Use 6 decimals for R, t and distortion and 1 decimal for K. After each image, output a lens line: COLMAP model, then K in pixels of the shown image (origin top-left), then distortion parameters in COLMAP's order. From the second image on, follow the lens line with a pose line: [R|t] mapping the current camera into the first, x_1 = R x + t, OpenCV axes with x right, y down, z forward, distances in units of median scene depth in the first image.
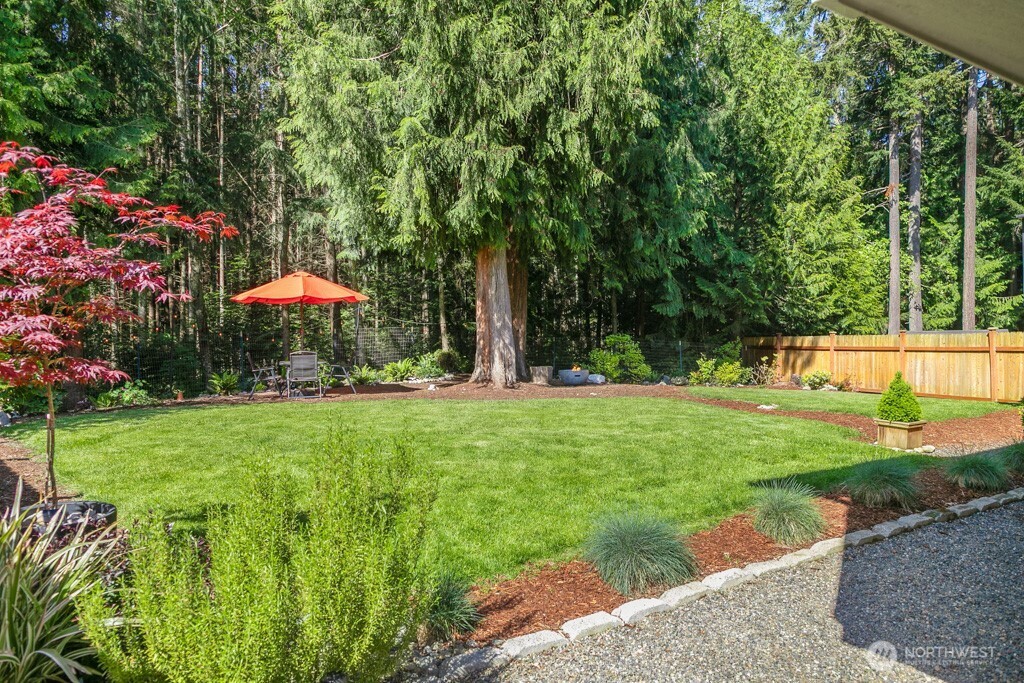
lens RADIAL K [[691.6, 0, 512.0], [0, 691.6, 341.5], [0, 0, 1]] dist [-0.009035, -0.006546]
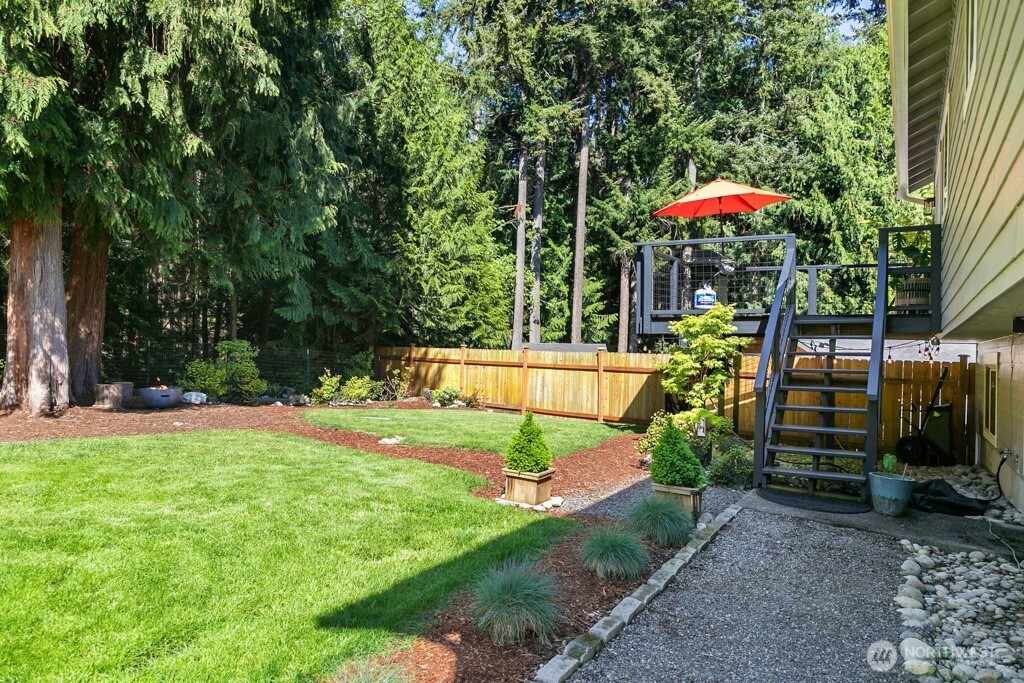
lens RADIAL K [[699.6, 0, 512.0], [0, 699.6, 341.5], [0, 0, 1]] dist [-0.045943, 0.005306]
pose [[0.875746, 0.030000, 0.481840, 0.043613], [-0.030954, 0.999503, -0.005970, -0.014528], [-0.481780, -0.009687, 0.876239, 0.090537]]
